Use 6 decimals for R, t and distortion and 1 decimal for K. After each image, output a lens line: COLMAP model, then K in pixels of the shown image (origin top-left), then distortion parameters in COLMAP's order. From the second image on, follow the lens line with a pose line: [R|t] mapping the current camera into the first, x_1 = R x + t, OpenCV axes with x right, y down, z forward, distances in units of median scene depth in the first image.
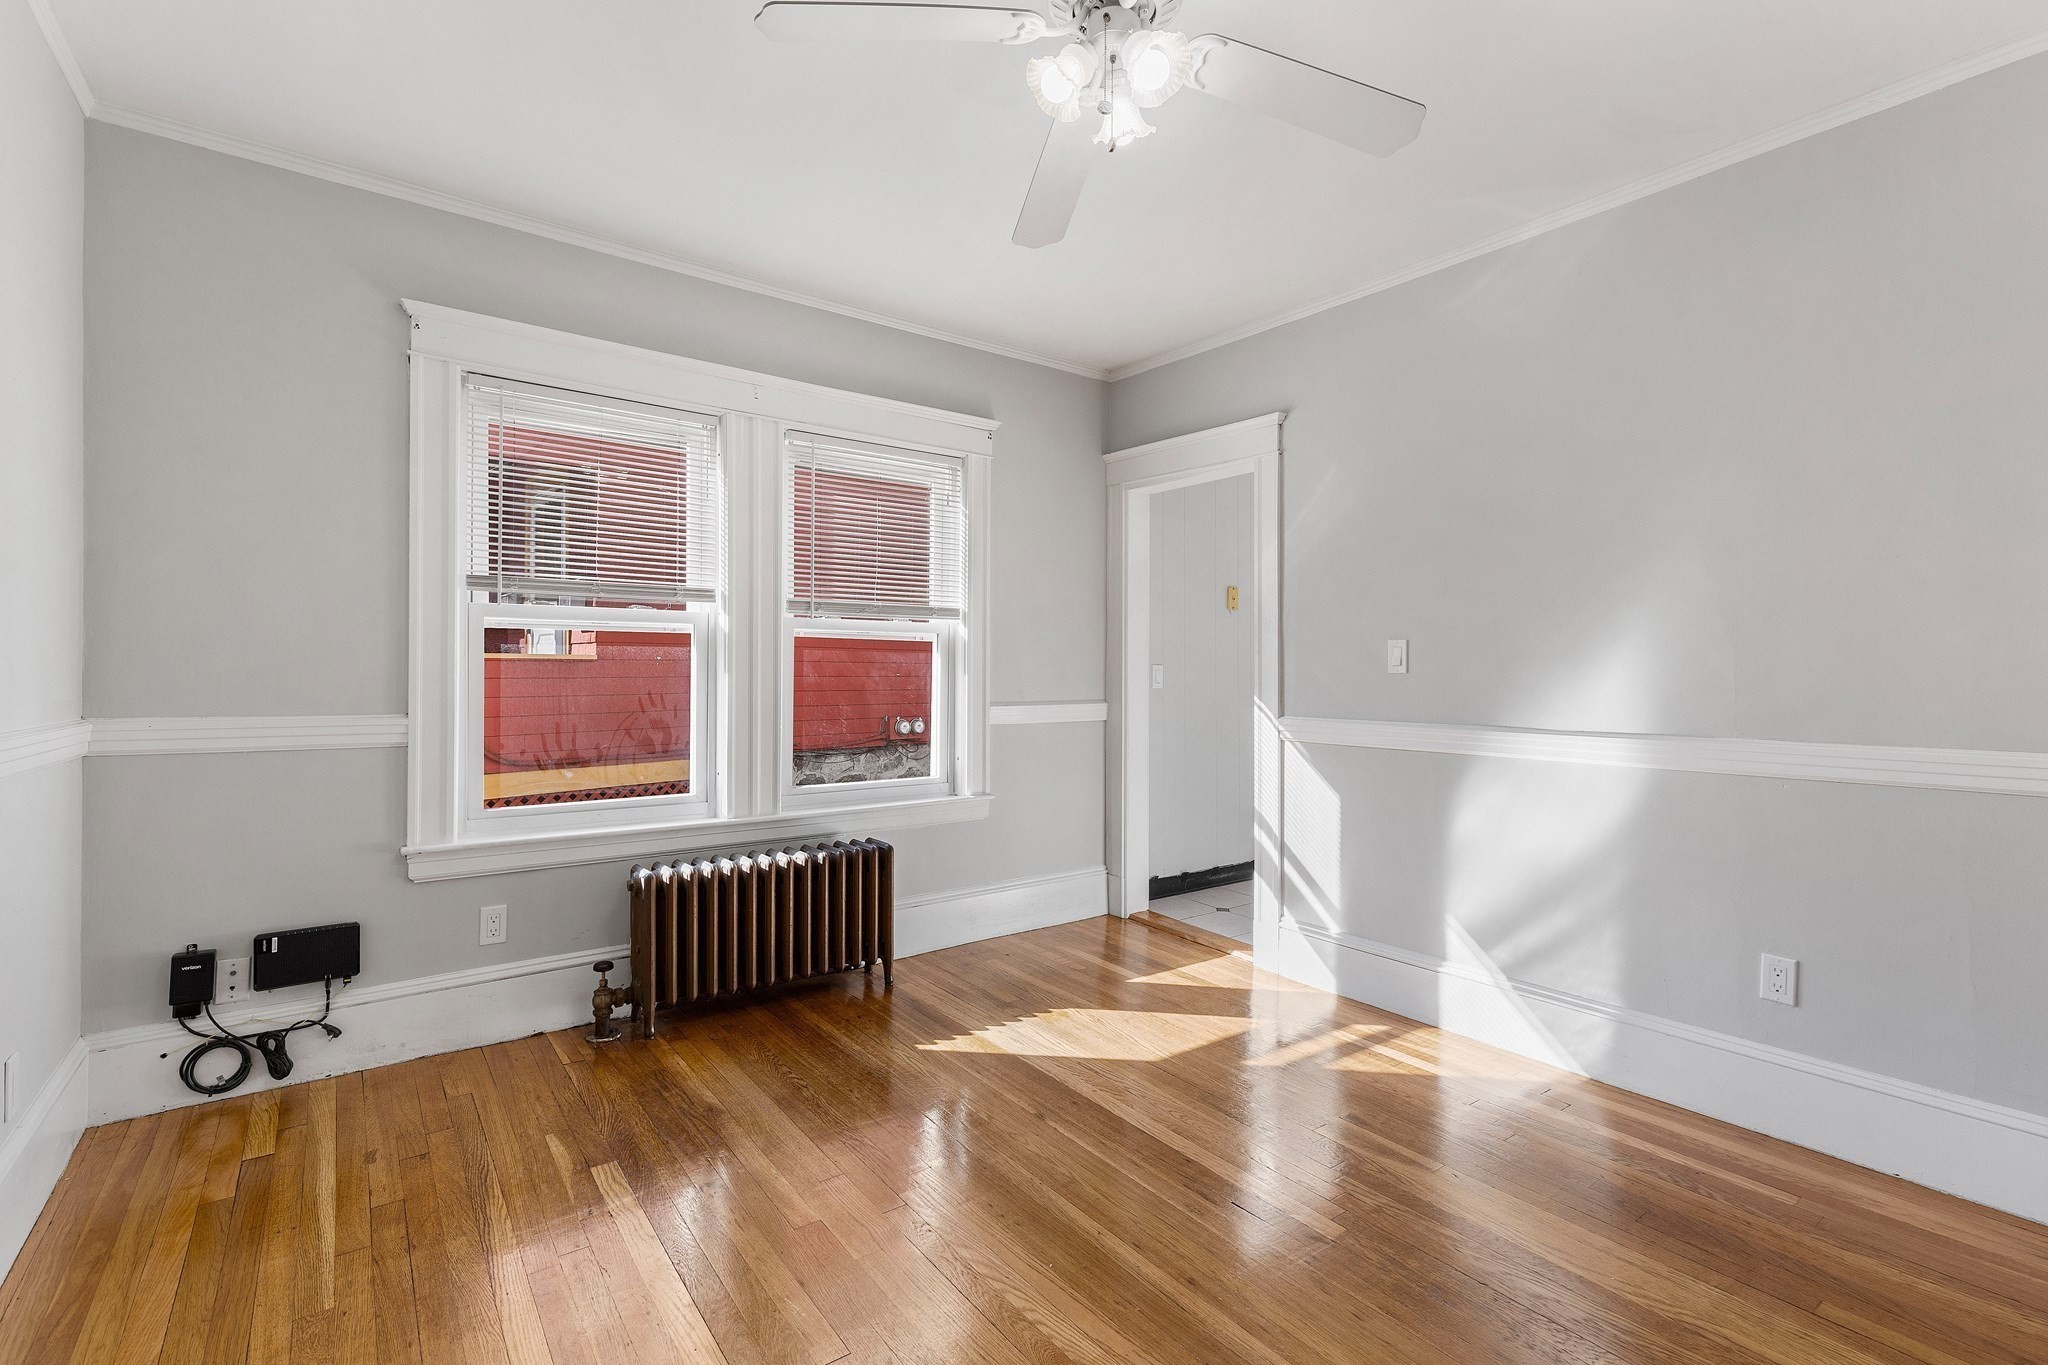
lens RADIAL K [[953.4, 0, 1026.1], [0, 953.4, 674.7], [0, 0, 1]] dist [0.004357, -0.003465]
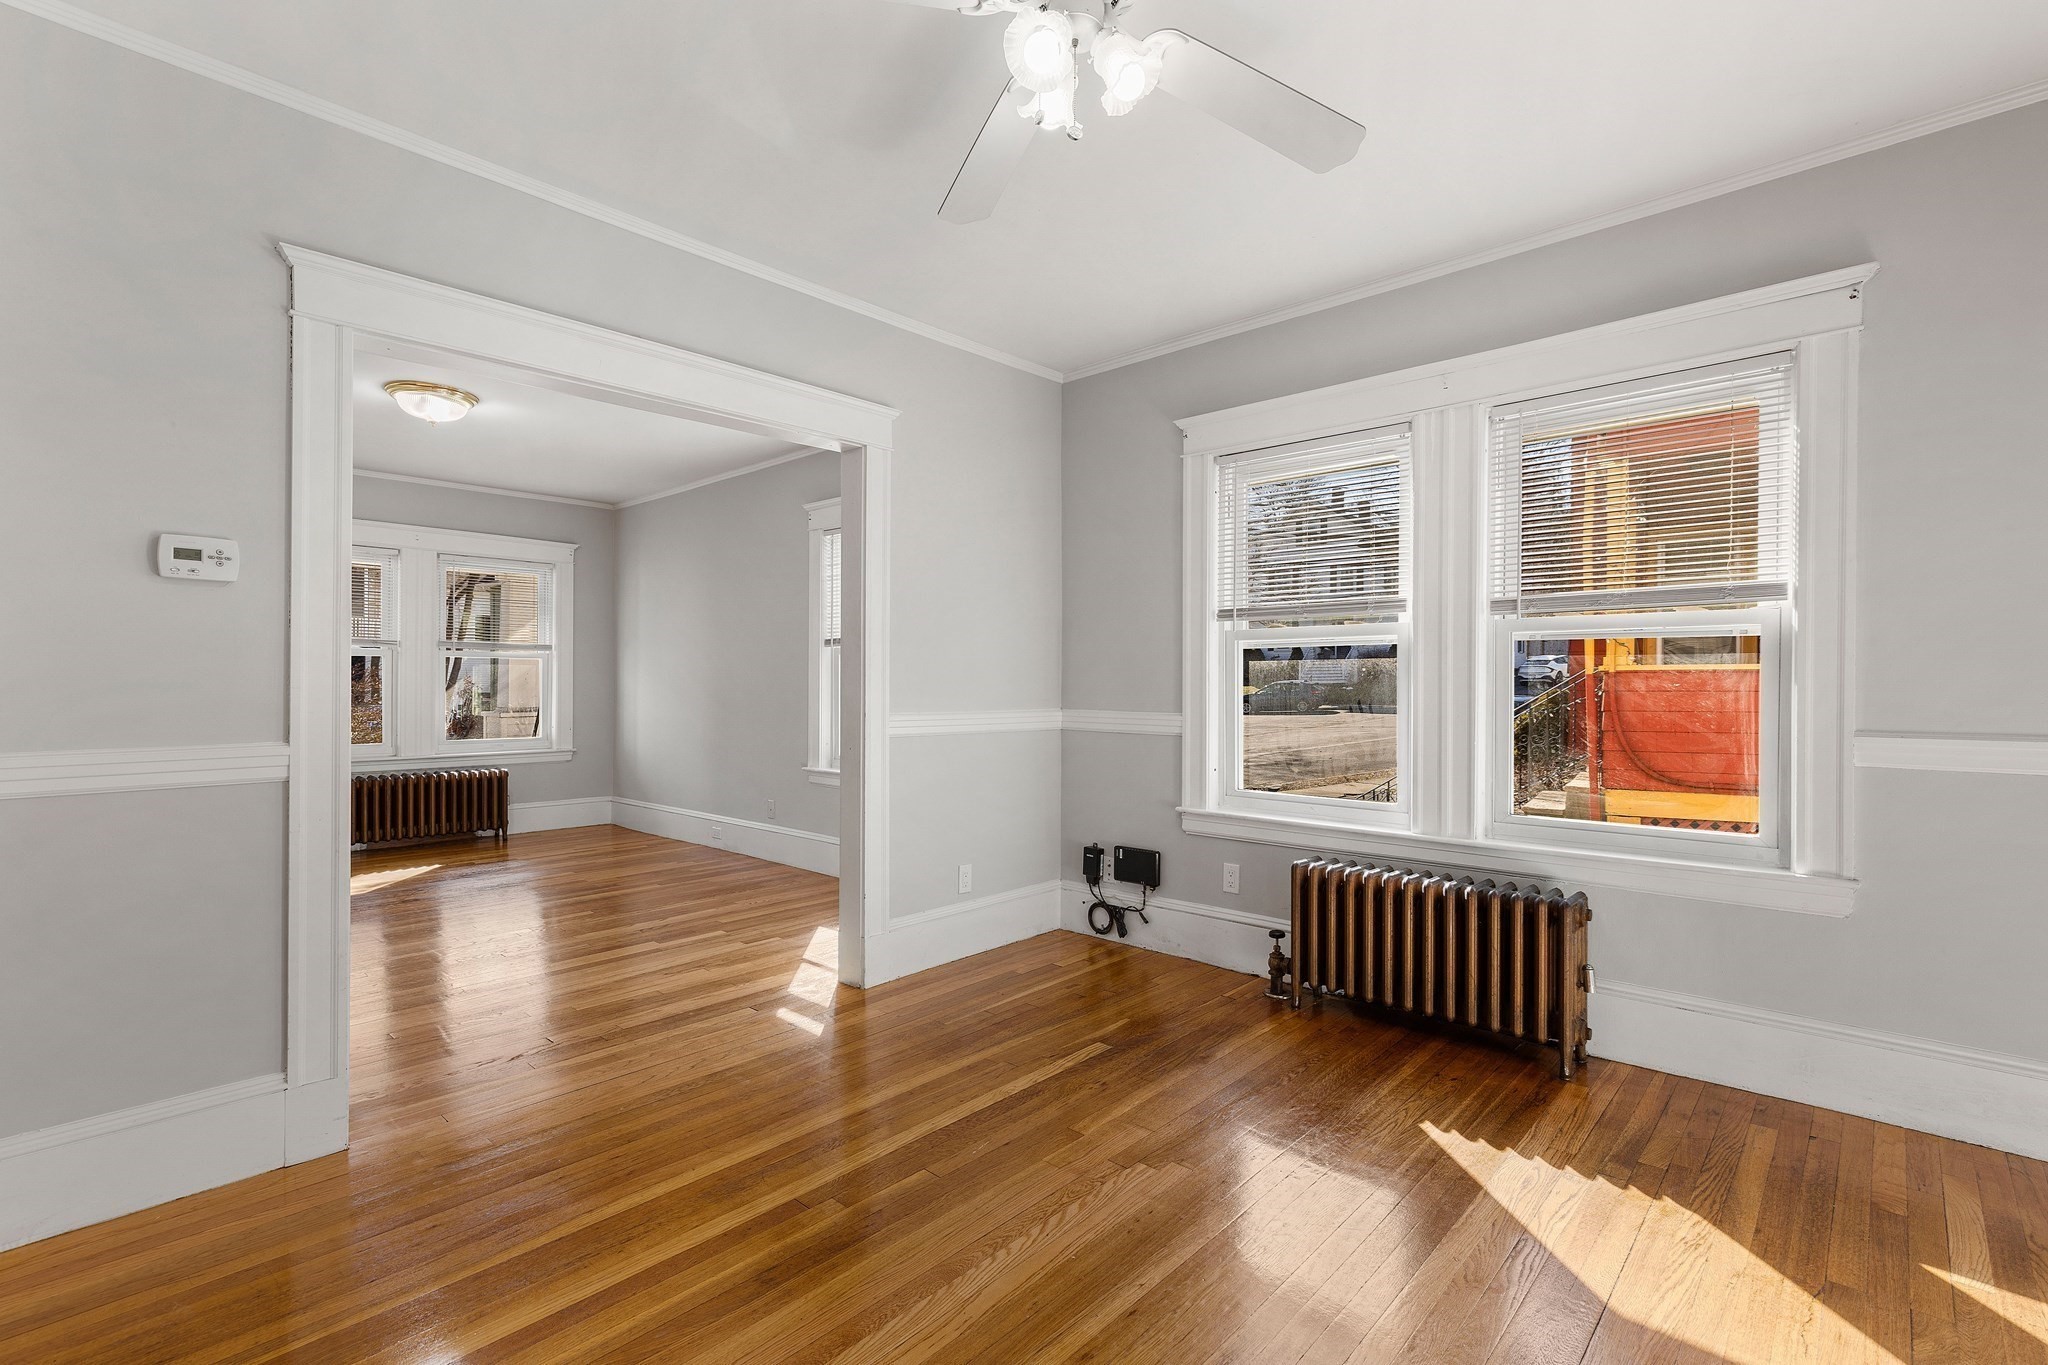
lens RADIAL K [[953.4, 0, 1005.2], [0, 953.4, 689.8], [0, 0, 1]] dist [0.004357, -0.003465]
pose [[0.141093, 0.002641, -0.989993, 0.650913], [-0.002846, 0.999993, 0.002262, 0.004423], [0.989992, 0.002498, 0.141099, 0.494233]]
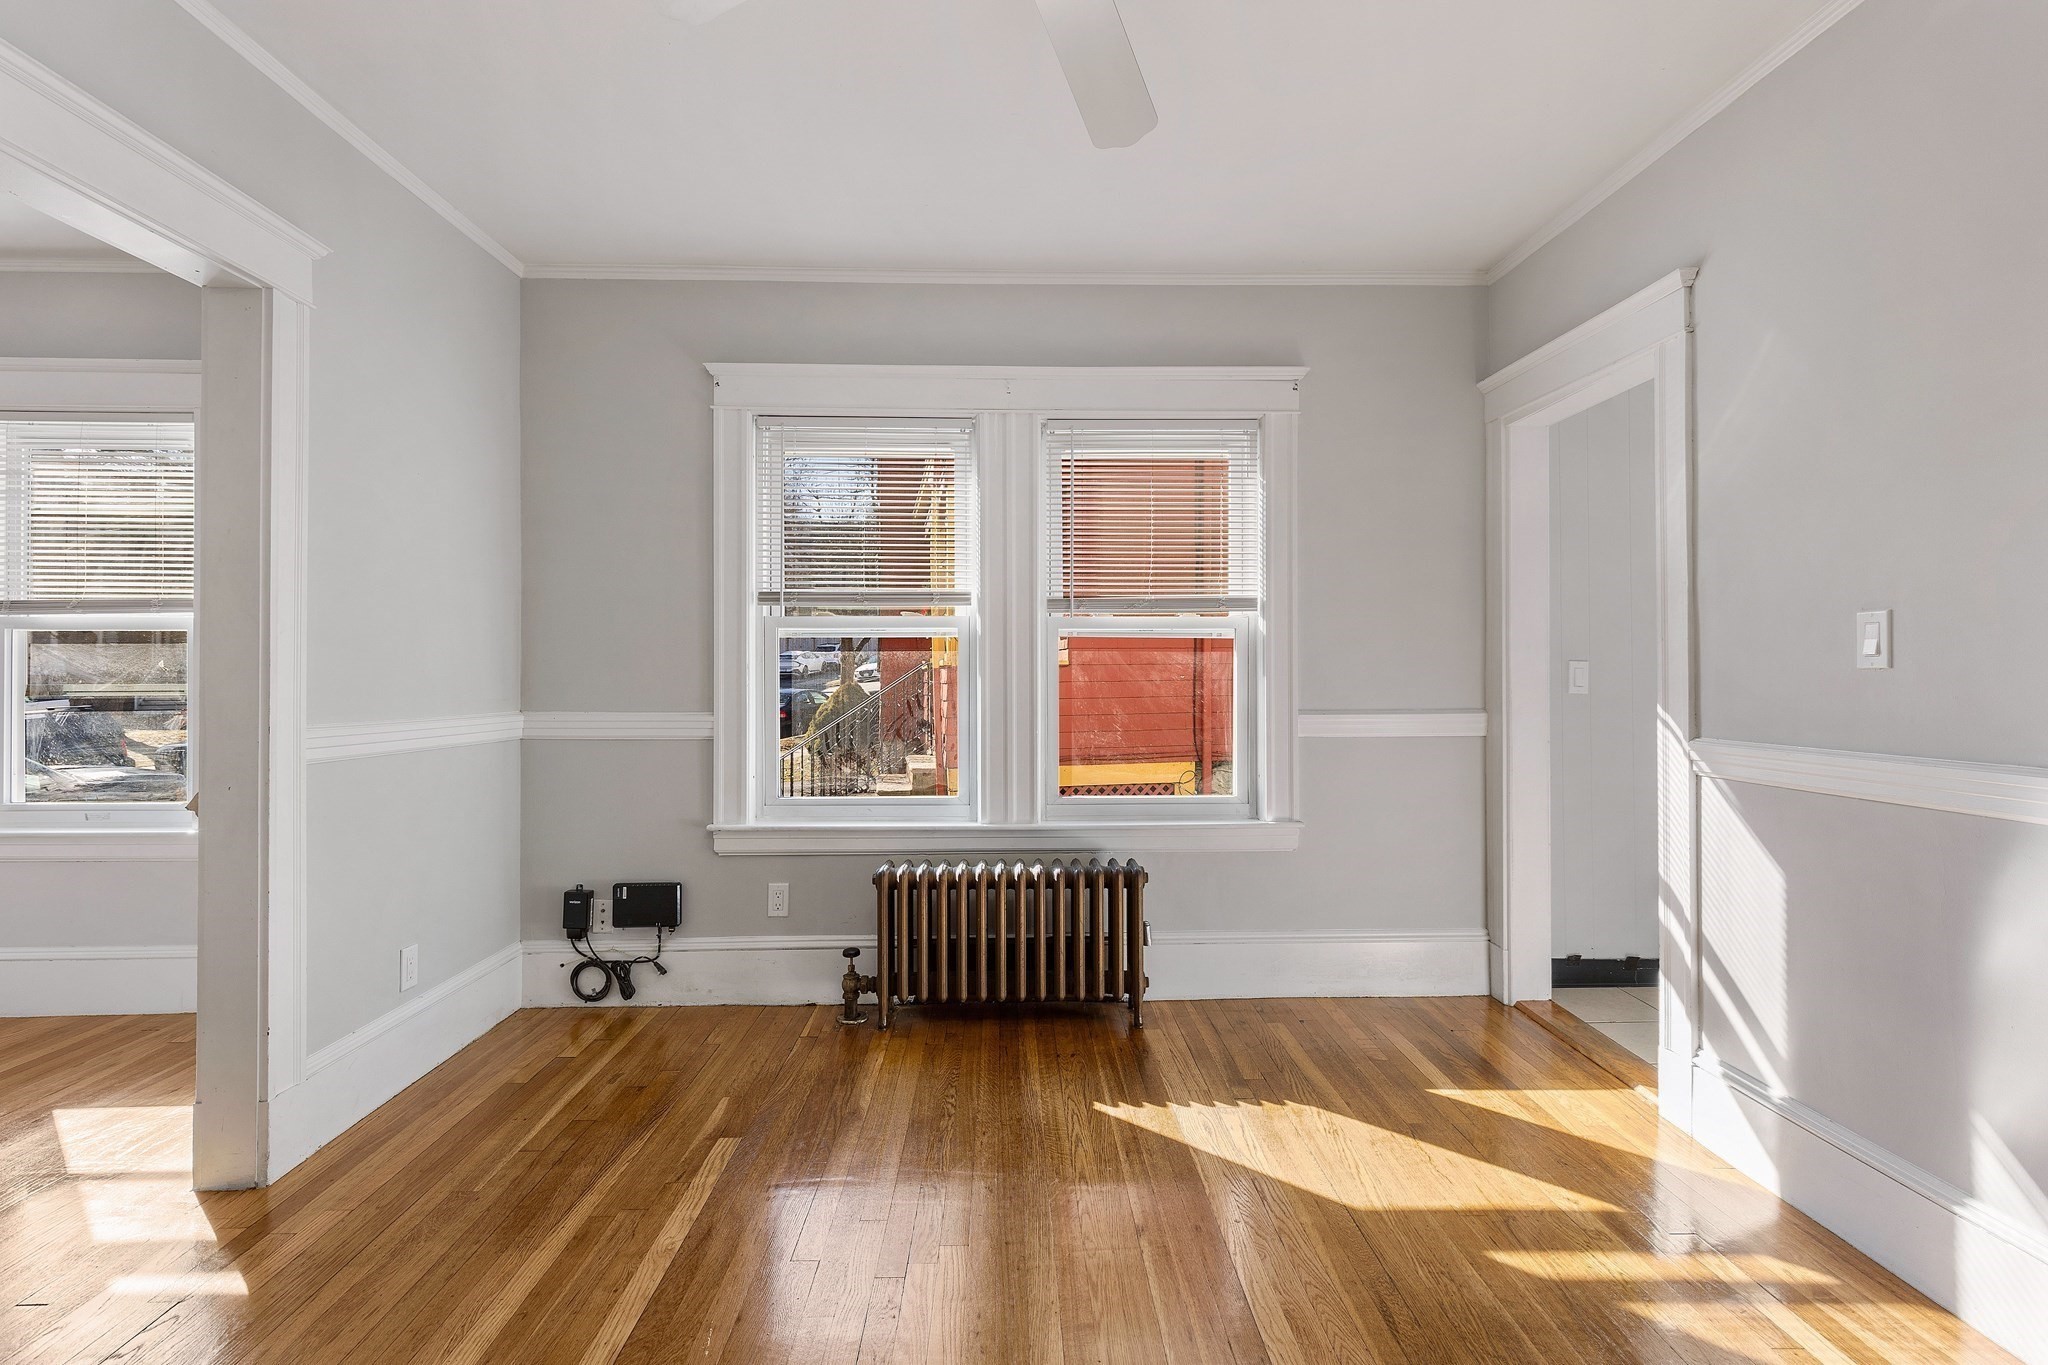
lens RADIAL K [[953.4, 0, 1047.5], [0, 953.4, 681.6], [0, 0, 1]] dist [0.004357, -0.003465]
pose [[0.805188, -0.003535, -0.593009, 0.356931], [0.005088, 0.999987, 0.000948, 0.003206], [0.592998, -0.003780, 0.805195, 0.266258]]
